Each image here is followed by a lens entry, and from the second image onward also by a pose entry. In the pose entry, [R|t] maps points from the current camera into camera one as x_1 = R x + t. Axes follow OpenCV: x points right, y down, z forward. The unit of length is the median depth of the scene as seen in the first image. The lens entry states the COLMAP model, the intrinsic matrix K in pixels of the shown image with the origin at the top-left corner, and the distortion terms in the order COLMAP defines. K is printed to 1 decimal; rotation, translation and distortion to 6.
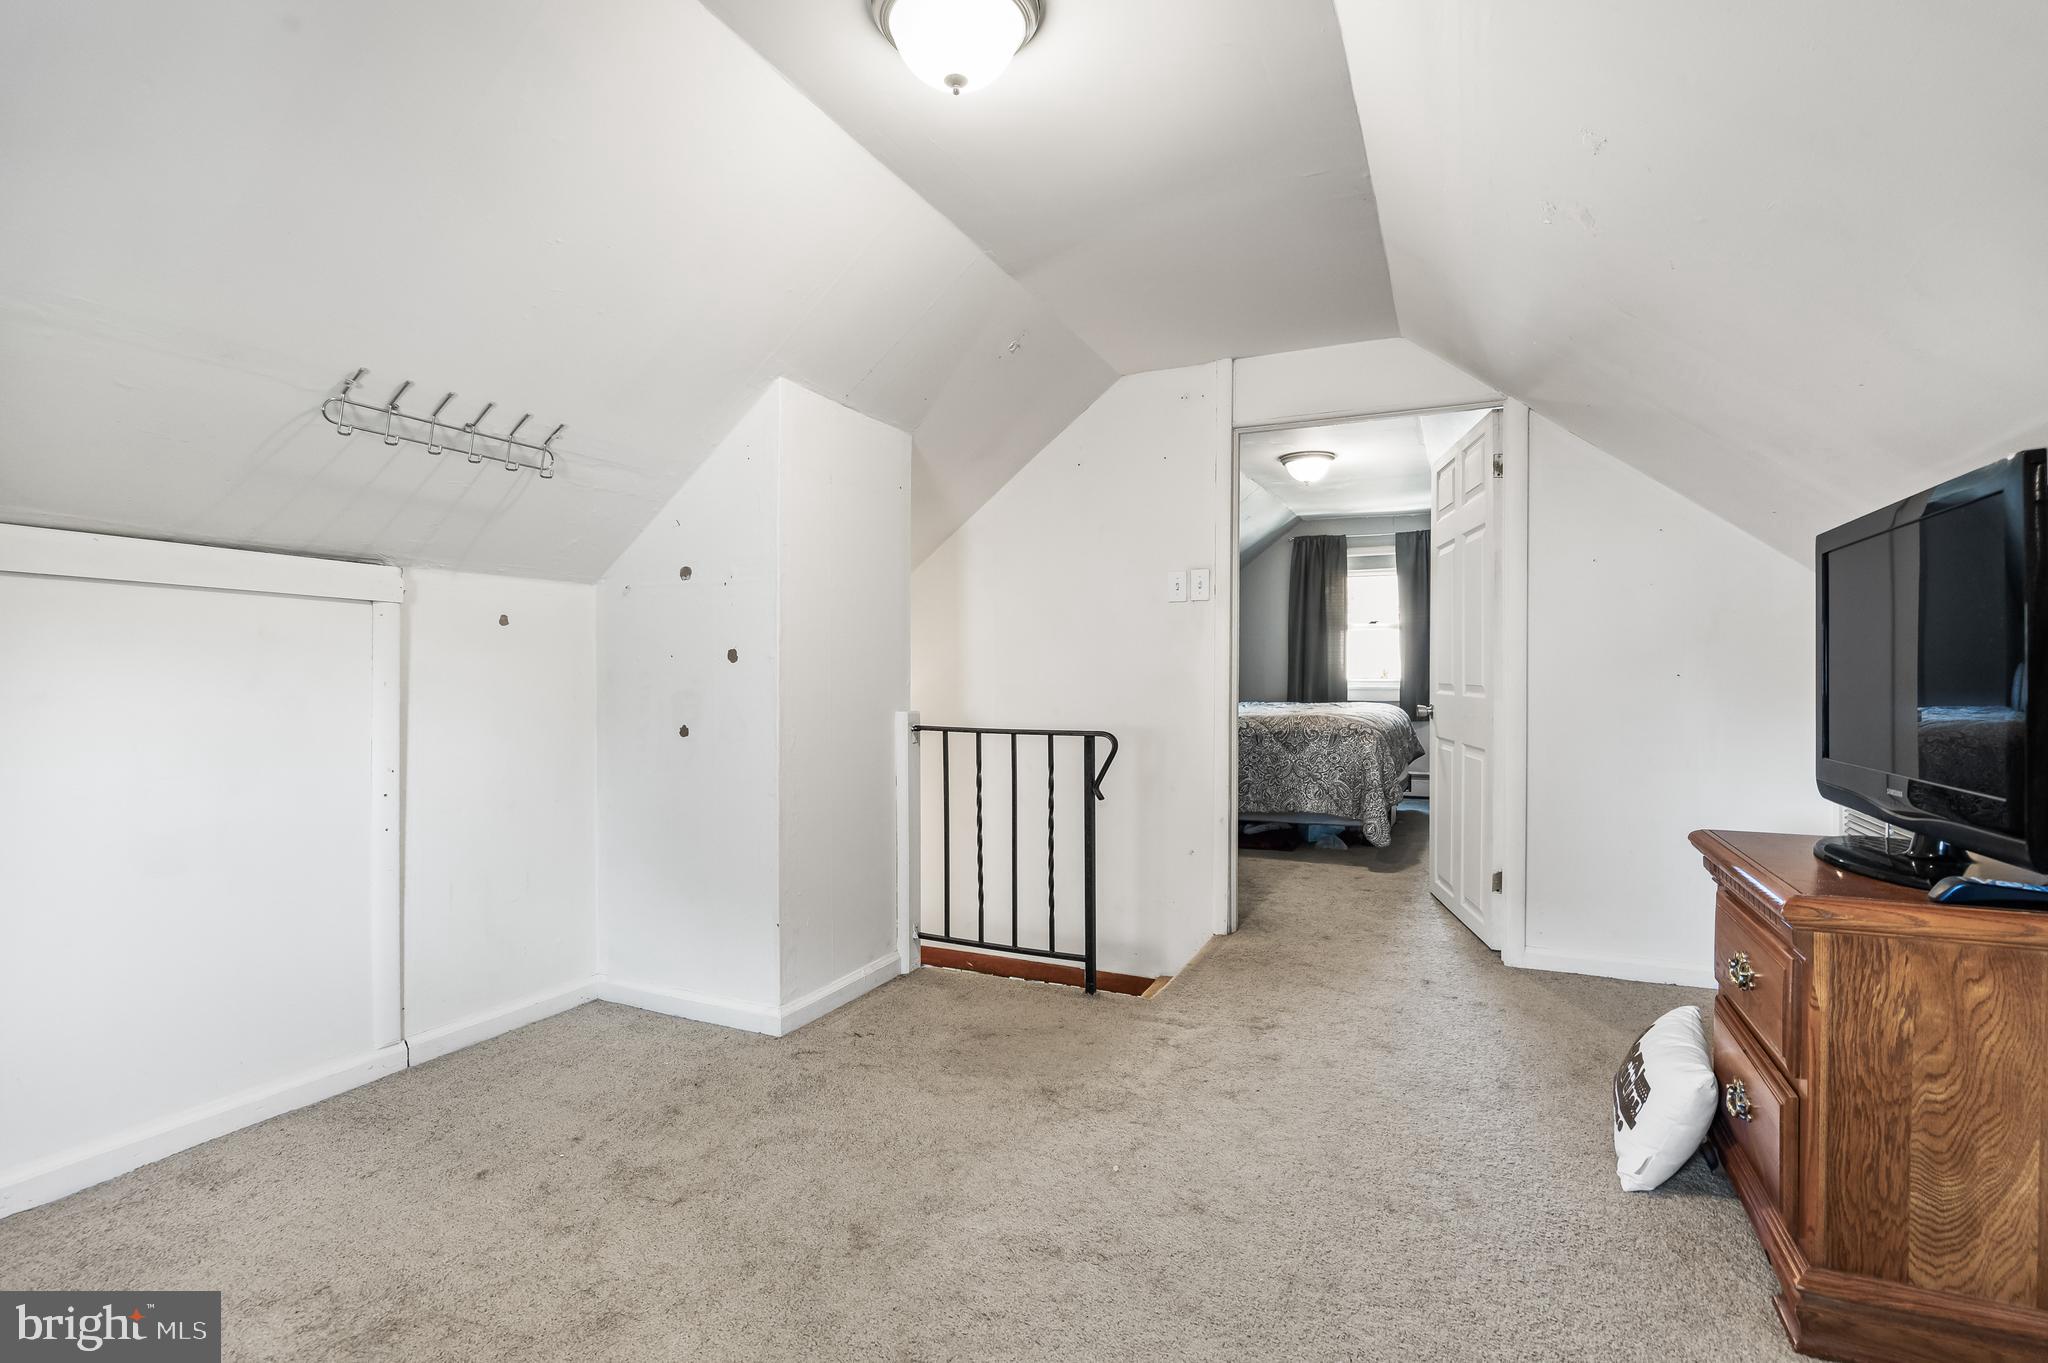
lens RADIAL K [[957.7, 0, 1017.9], [0, 957.7, 669.2], [0, 0, 1]] dist [0.001478, 0.000401]
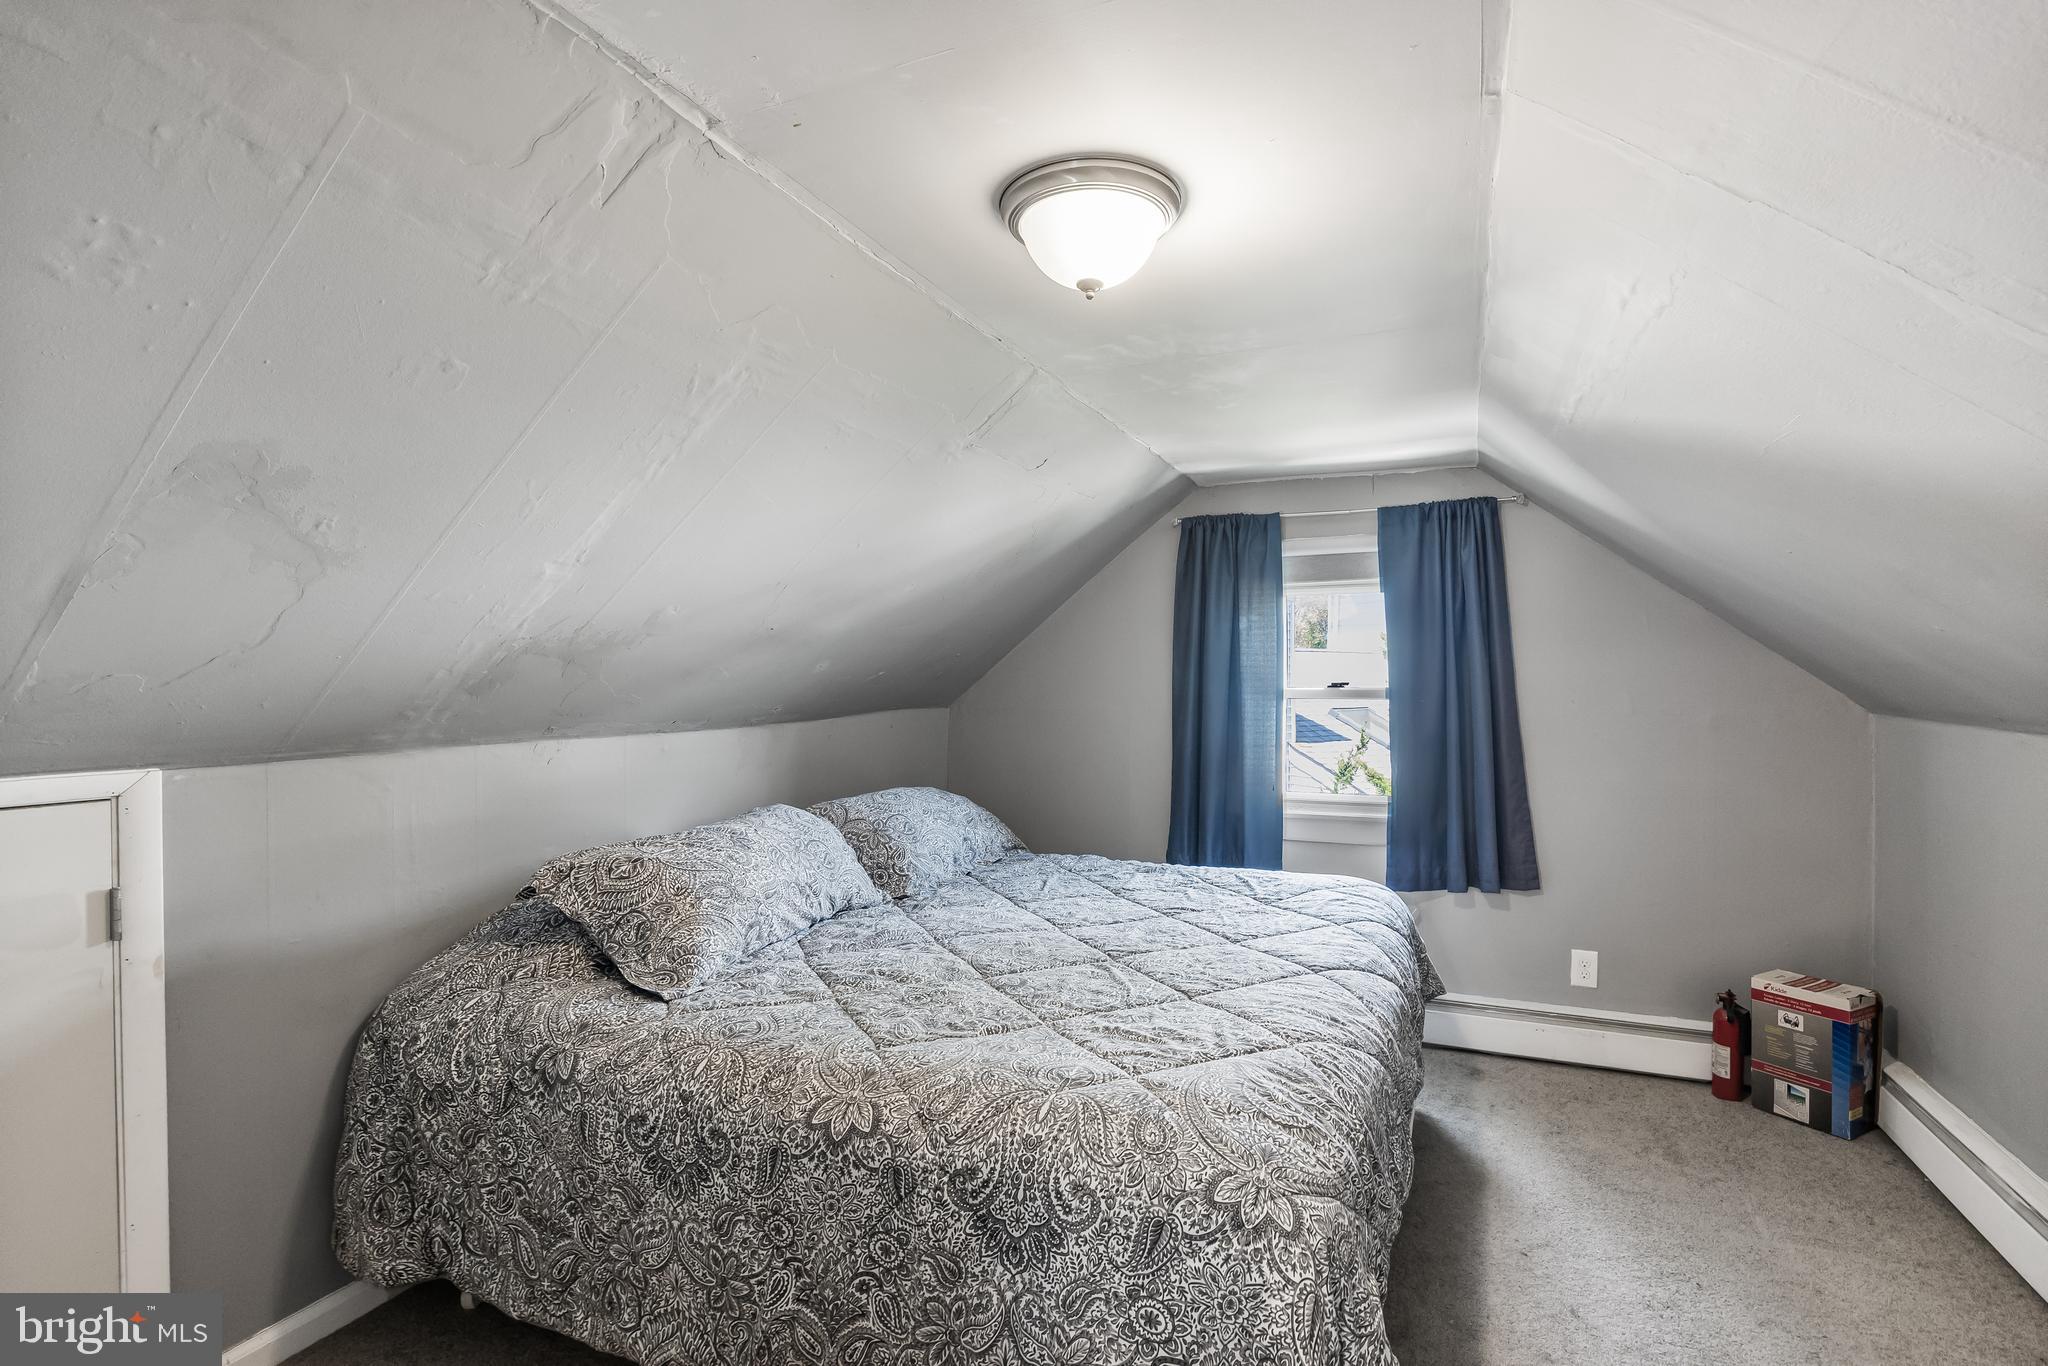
lens RADIAL K [[957.7, 0, 1017.9], [0, 957.7, 670.7], [0, 0, 1]] dist [0.001478, 0.000401]
pose [[0.999788, 0.001754, 0.020534, 0.197686], [-0.001501, 0.999923, -0.012347, -0.051573], [-0.020554, 0.012313, 0.999713, 0.508989]]
